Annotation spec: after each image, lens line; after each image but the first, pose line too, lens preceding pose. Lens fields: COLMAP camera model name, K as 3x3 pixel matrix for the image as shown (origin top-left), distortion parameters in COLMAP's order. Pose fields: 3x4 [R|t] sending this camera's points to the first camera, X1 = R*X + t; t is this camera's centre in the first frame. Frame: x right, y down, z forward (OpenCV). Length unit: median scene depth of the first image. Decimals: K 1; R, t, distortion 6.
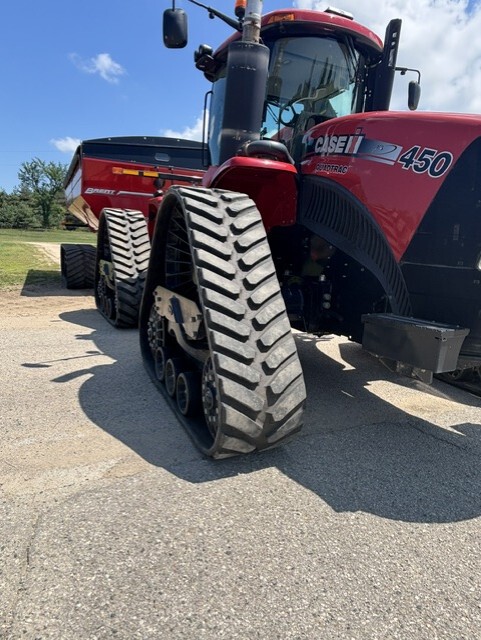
lens RADIAL K [[420.2, 0, 240.5], [0, 420.2, 320.0], [0, 0, 1]] dist [-0.008291, -0.002351]
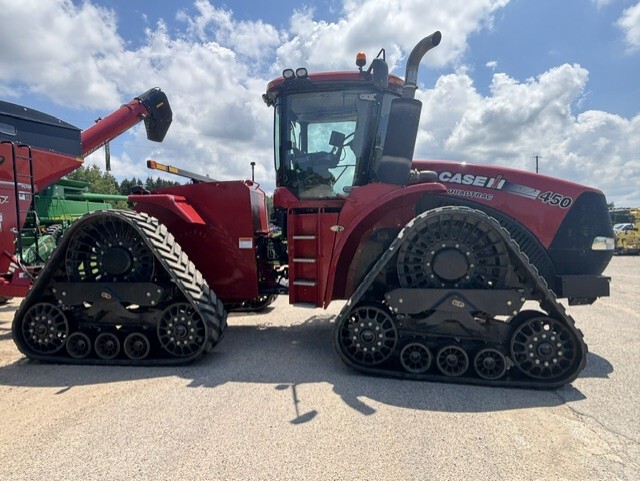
lens RADIAL K [[420.2, 0, 319.6], [0, 420.2, 229.4], [0, 0, 1]] dist [-0.008291, -0.002351]
pose [[0.556786, -0.055848, 0.828776, -1.203277], [0.182909, 0.981491, -0.056743, -0.206179], [-0.810267, 0.183184, 0.556696, 0.509550]]
